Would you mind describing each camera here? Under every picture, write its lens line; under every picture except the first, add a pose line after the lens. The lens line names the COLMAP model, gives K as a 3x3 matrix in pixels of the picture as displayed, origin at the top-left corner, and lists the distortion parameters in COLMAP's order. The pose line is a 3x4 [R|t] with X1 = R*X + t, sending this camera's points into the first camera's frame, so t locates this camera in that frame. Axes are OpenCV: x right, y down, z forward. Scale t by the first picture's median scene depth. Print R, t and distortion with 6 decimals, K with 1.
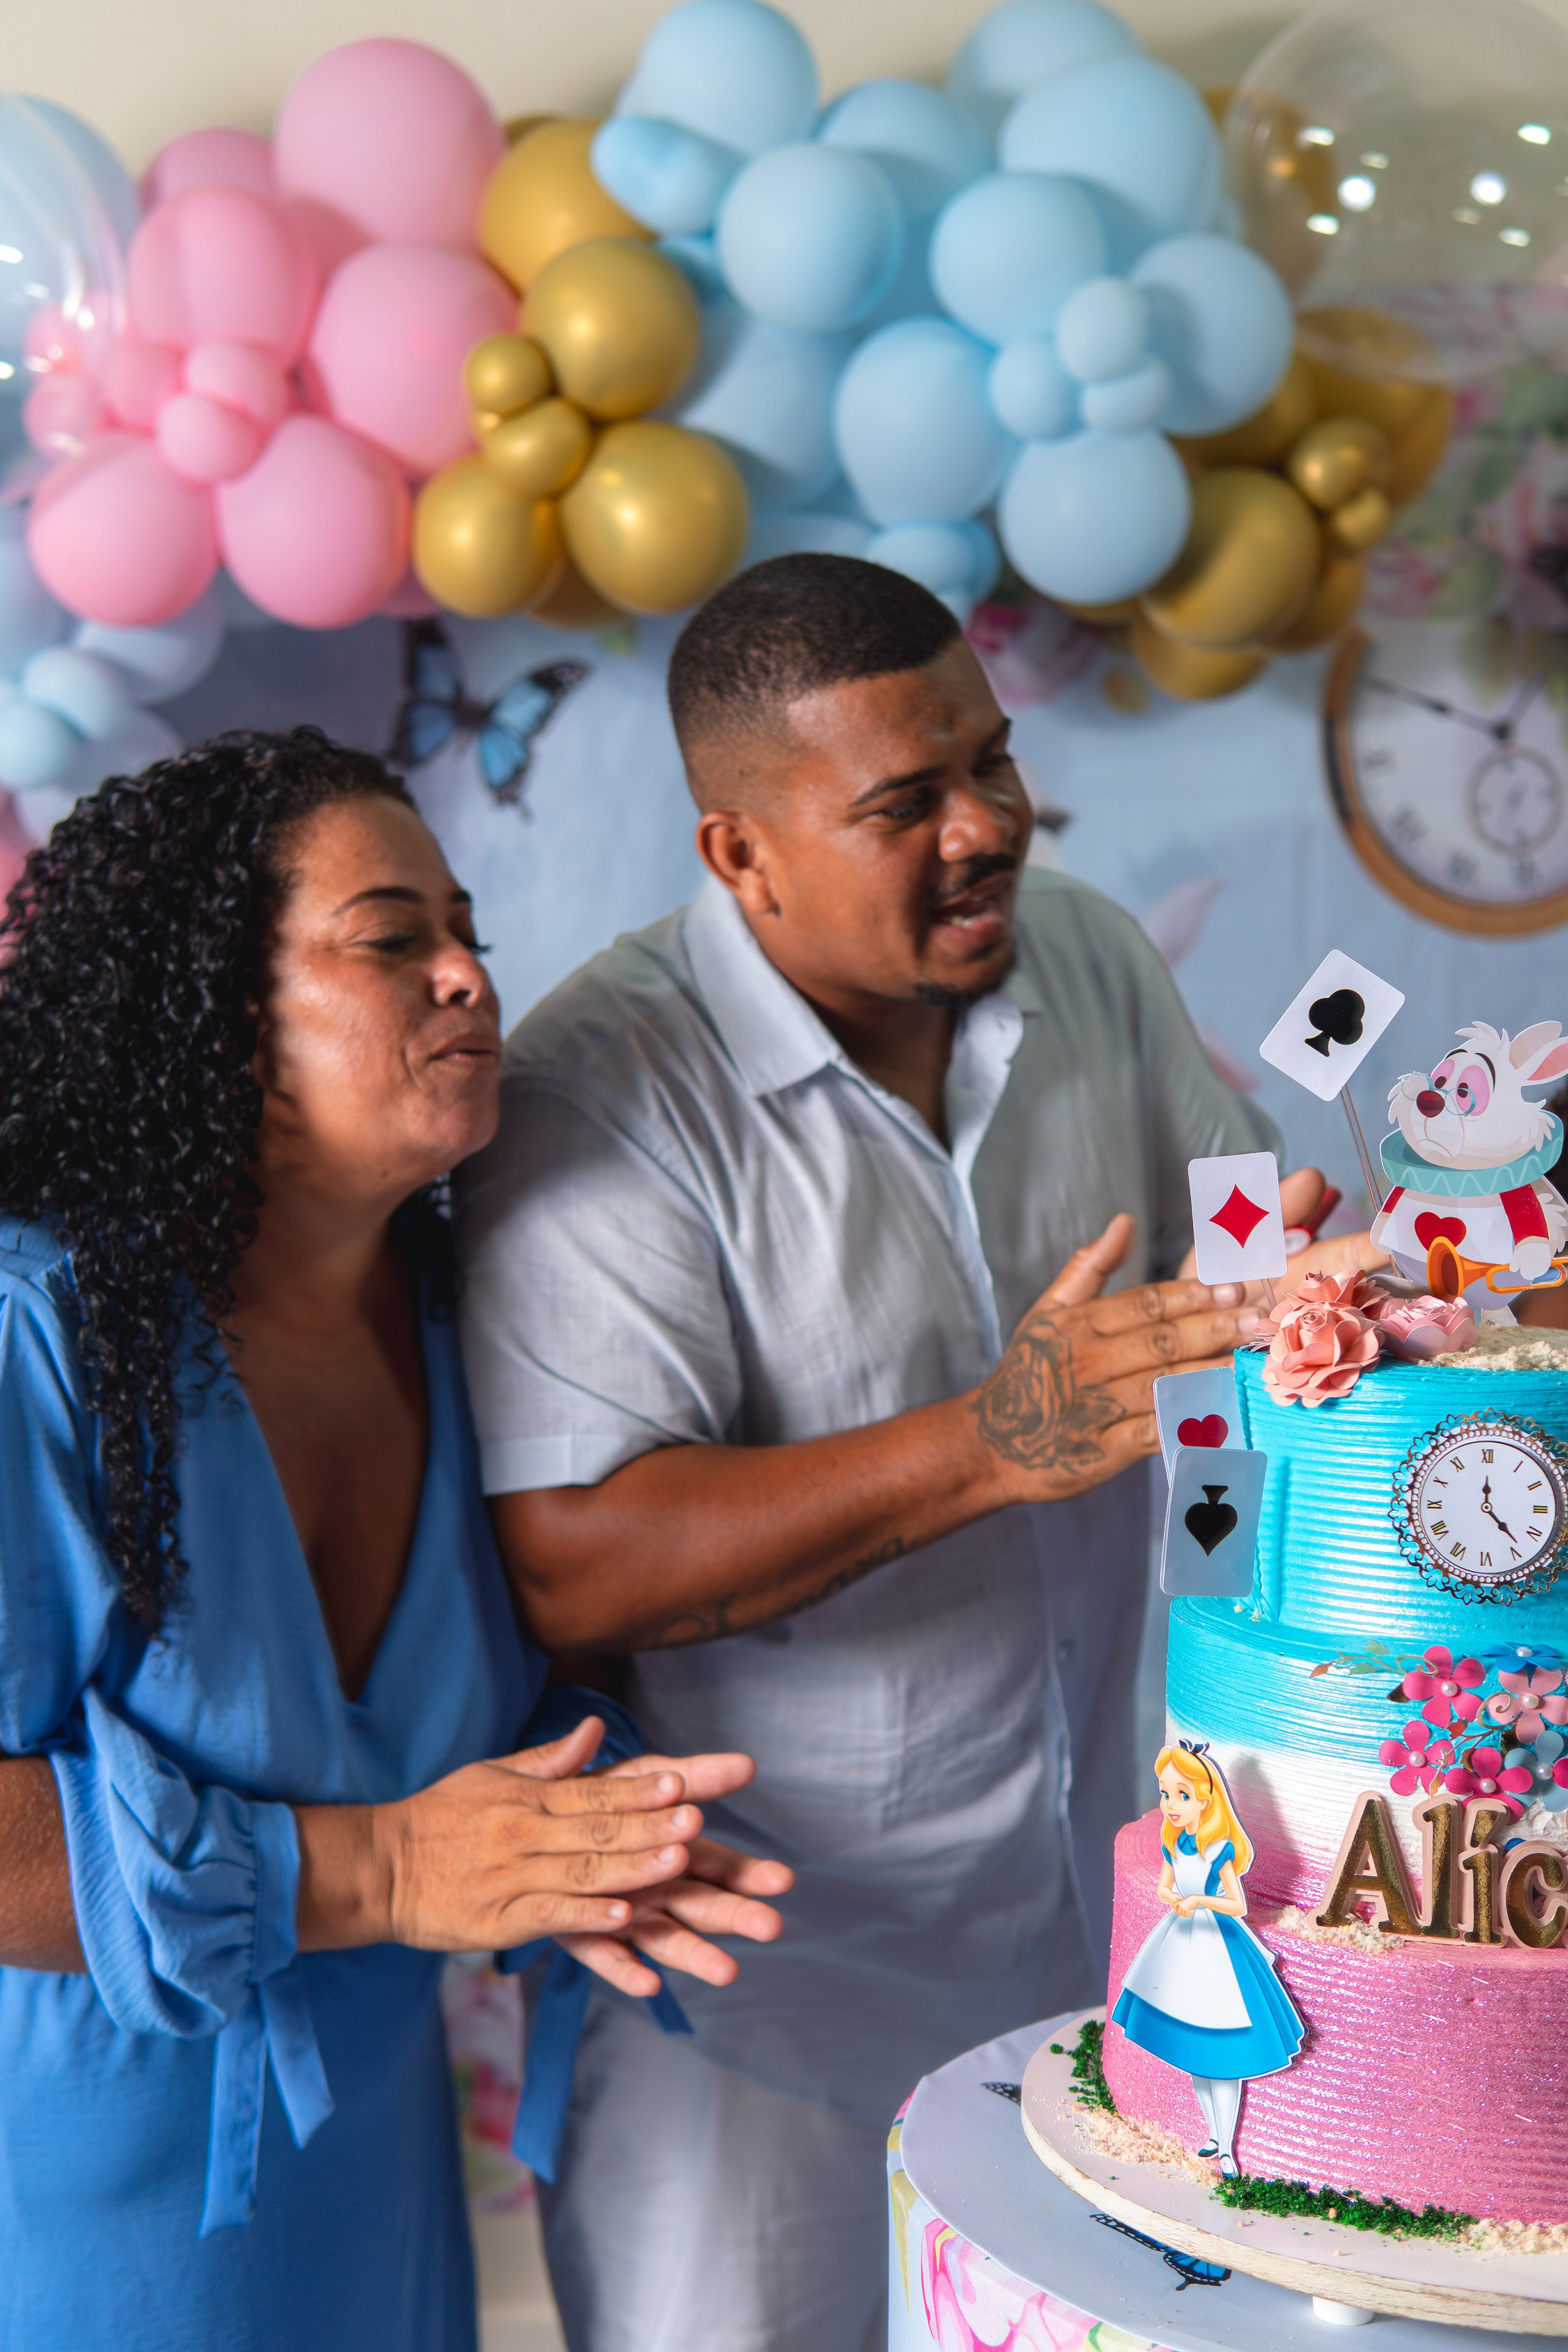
lens RADIAL K [[3149.3, 0, 774.8], [0, 3149.3, 1181.3], [0, 0, 1]] dist [0.051010, 0.000000]
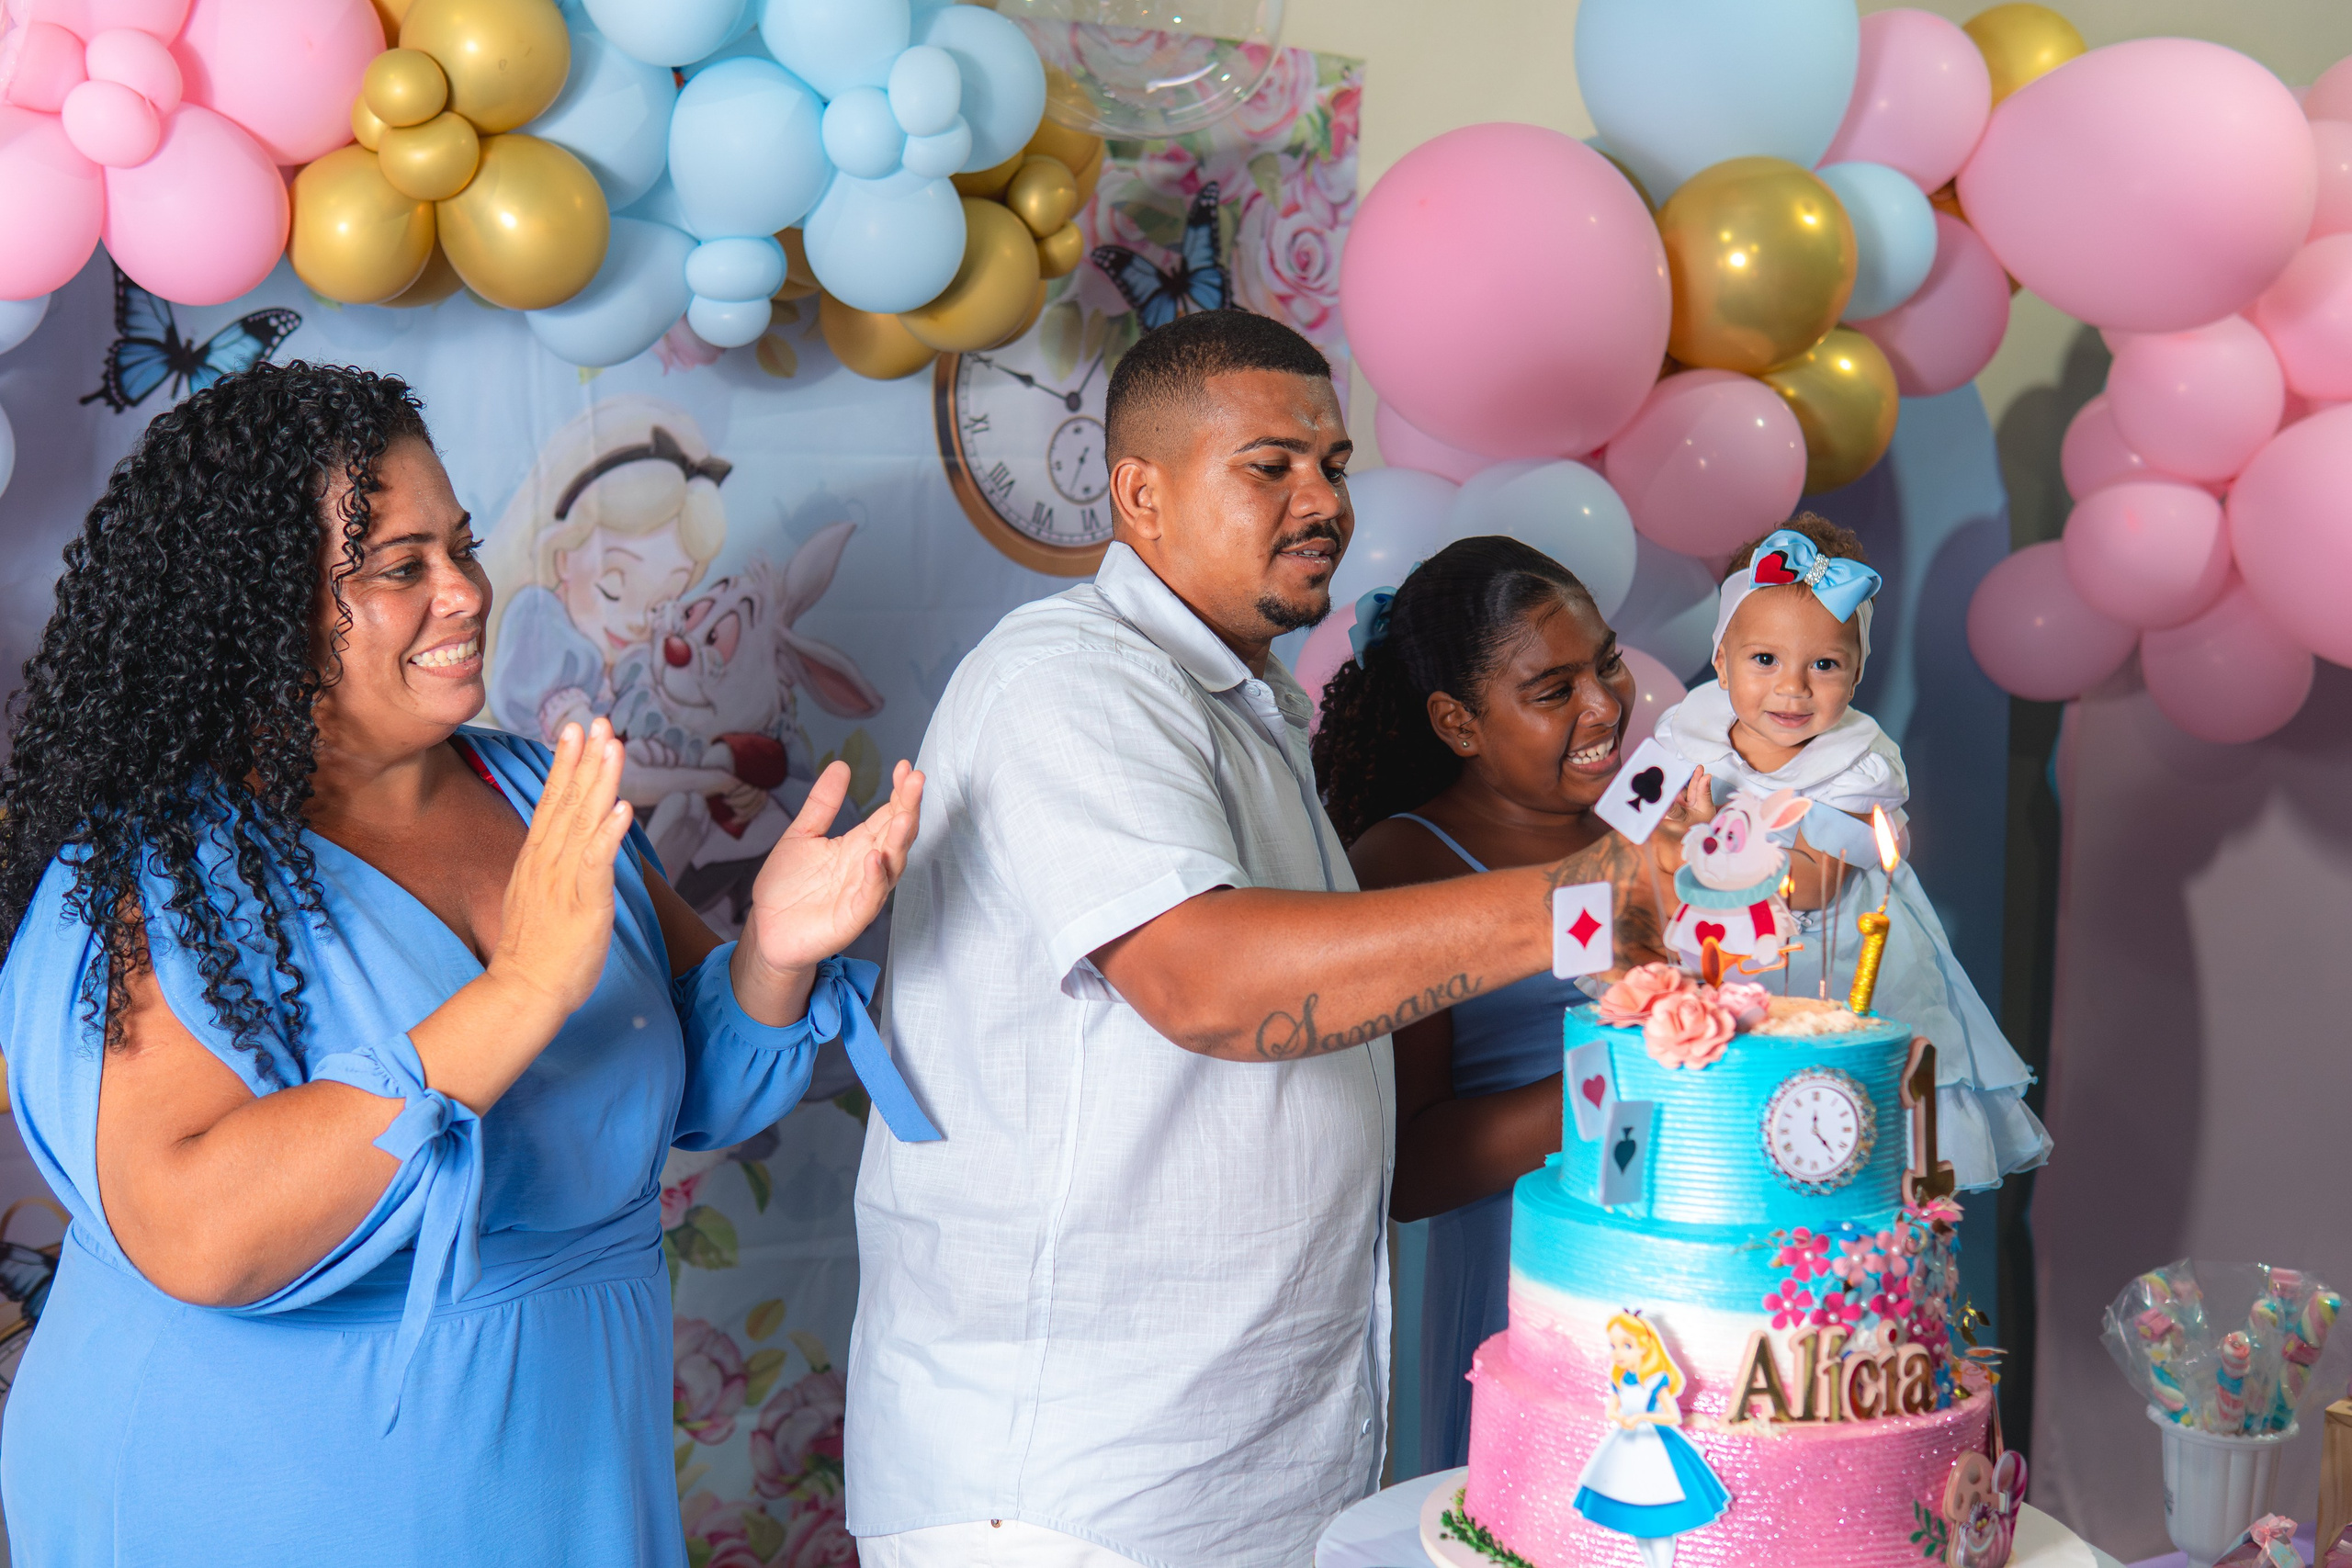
lens RADIAL K [[3149.0, 0, 1157.0], [0, 3149.0, 784.2], [0, 0, 1]] dist [0.051010, 0.000000]
pose [[0.890730, -0.027321, 0.453710, -0.665909], [0.009162, 0.999068, 0.042175, -0.115482], [-0.454440, -0.033410, 0.890151, -0.159185]]
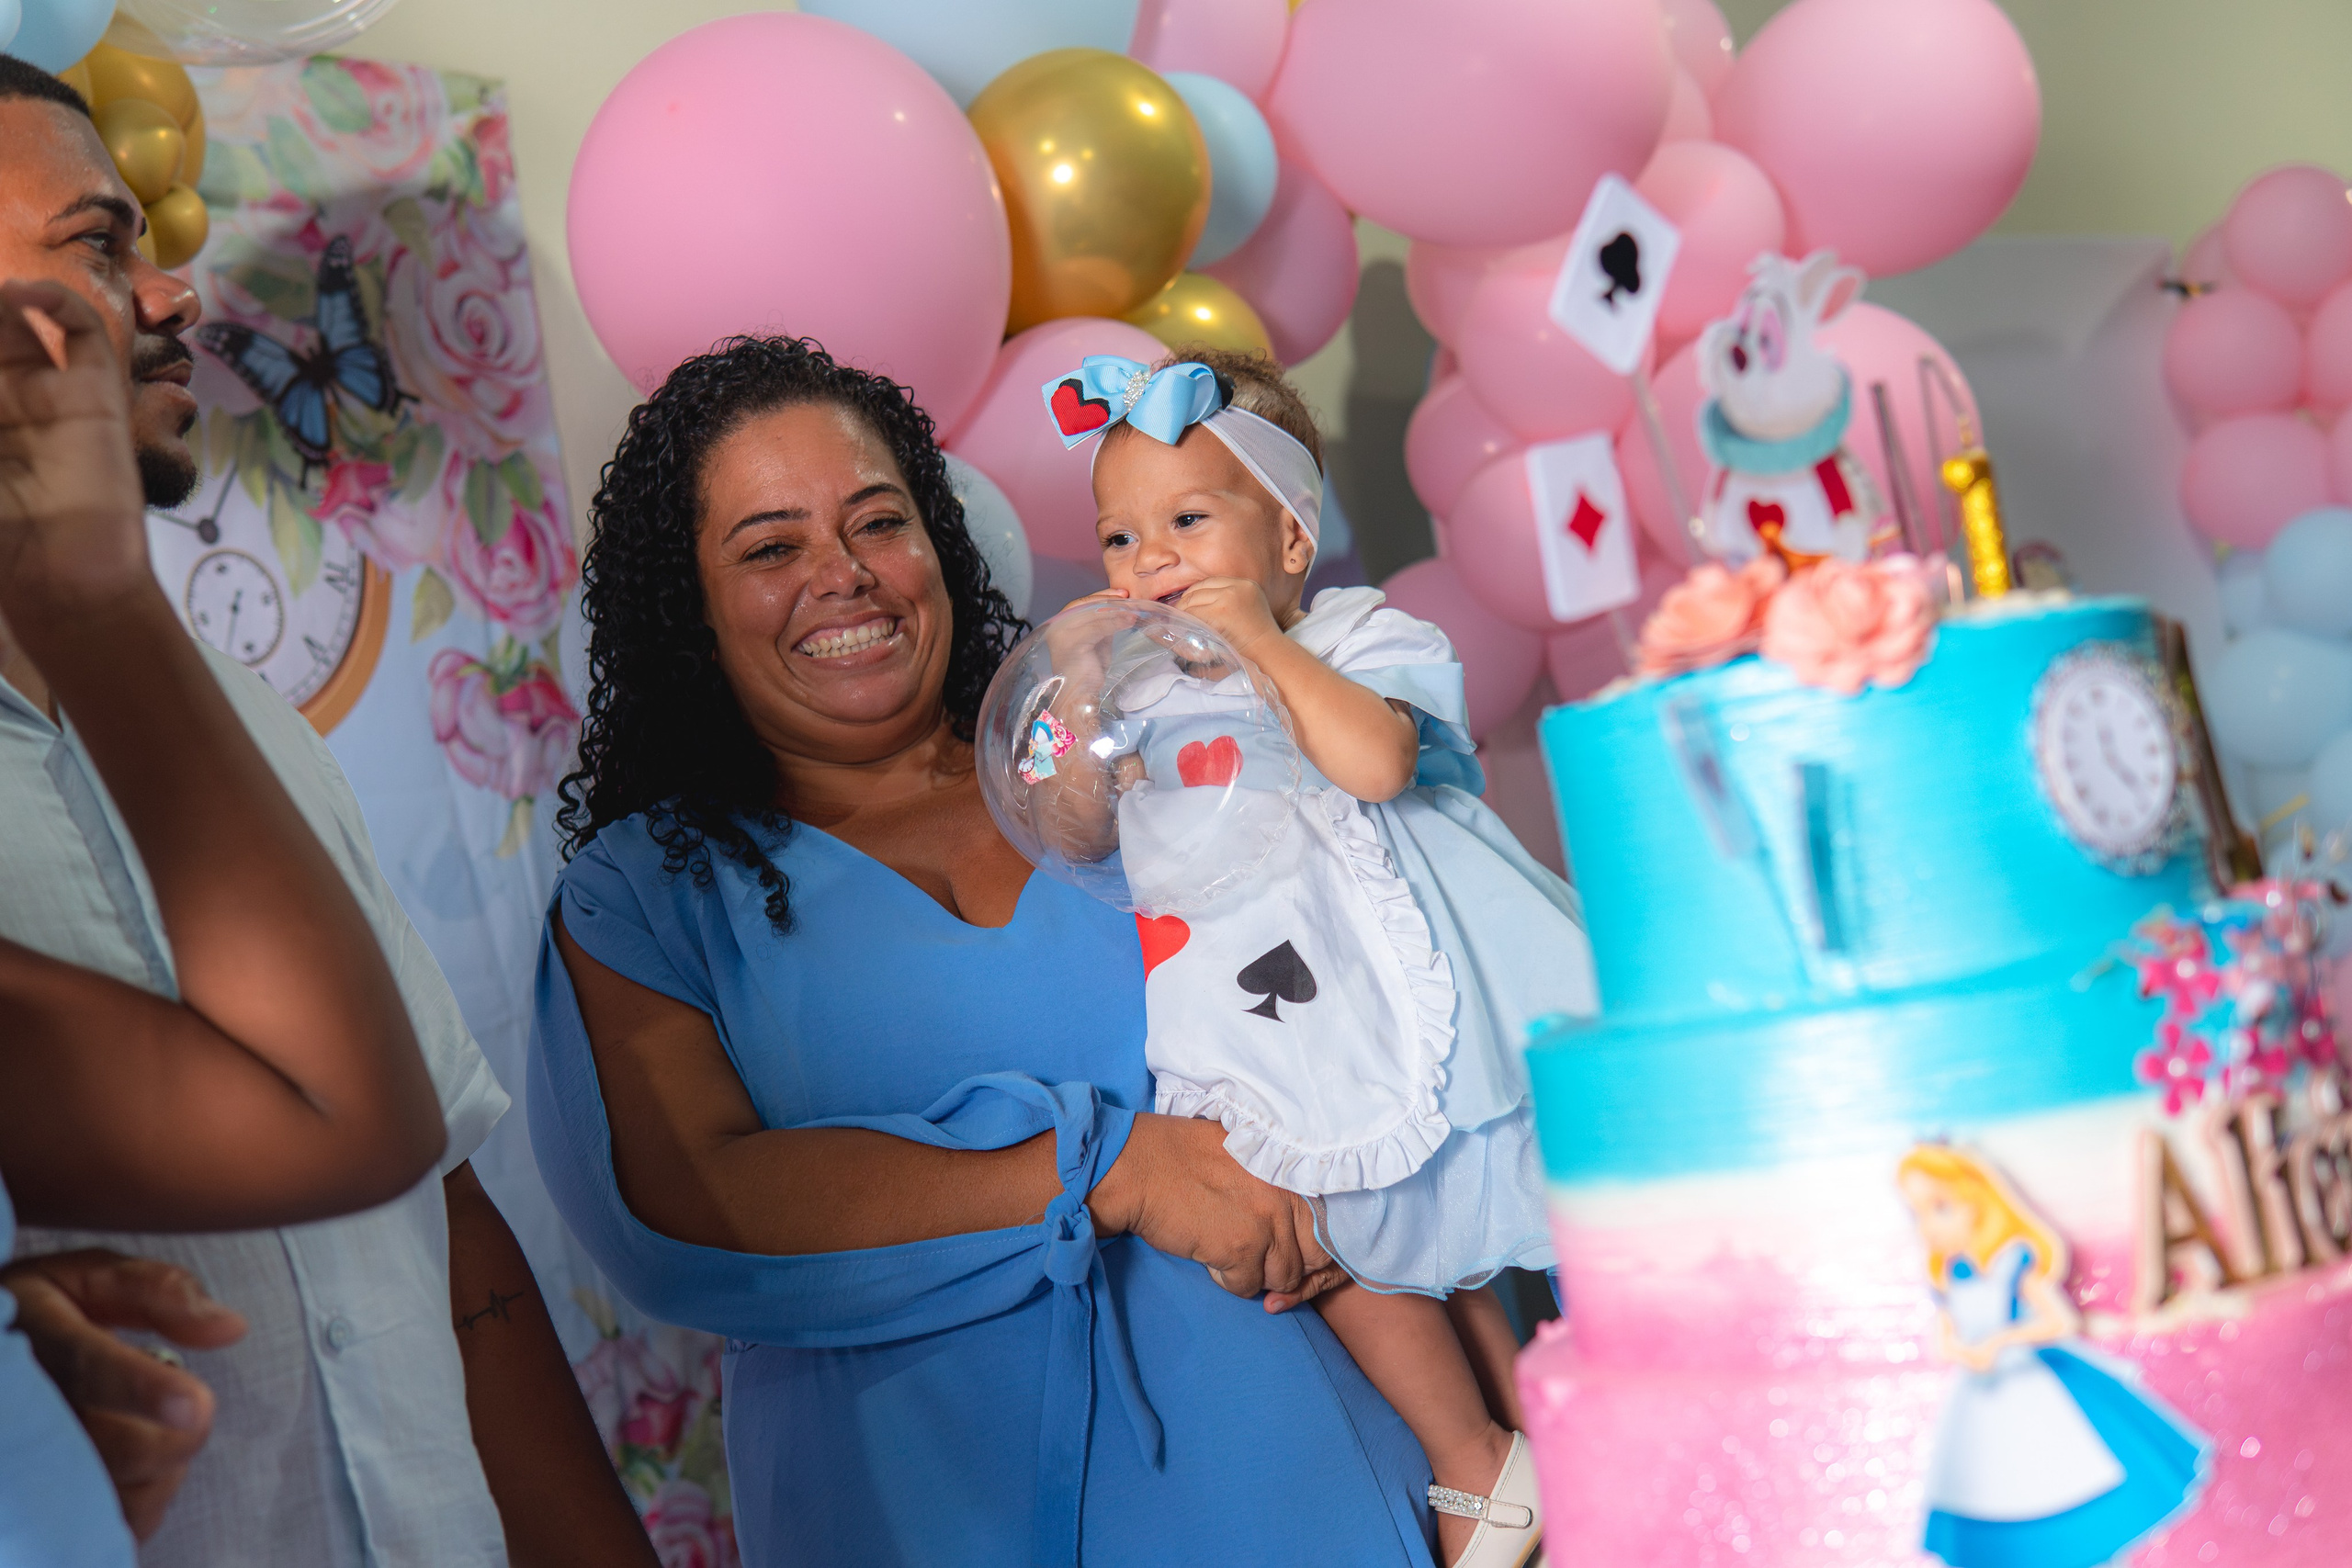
lens RADIAL K [[3149.0, 0, 1126.4], [0, 3149.0, 781.3], [0, 0, 1]] dist [0.051010, 0.000000]
pose [[0.708965, -0.101817, 0.697856, -0.476158], [0.217300, 0.972918, -0.078811, 0.109730], [-0.670932, 0.207518, 0.711889, 0.555990]]
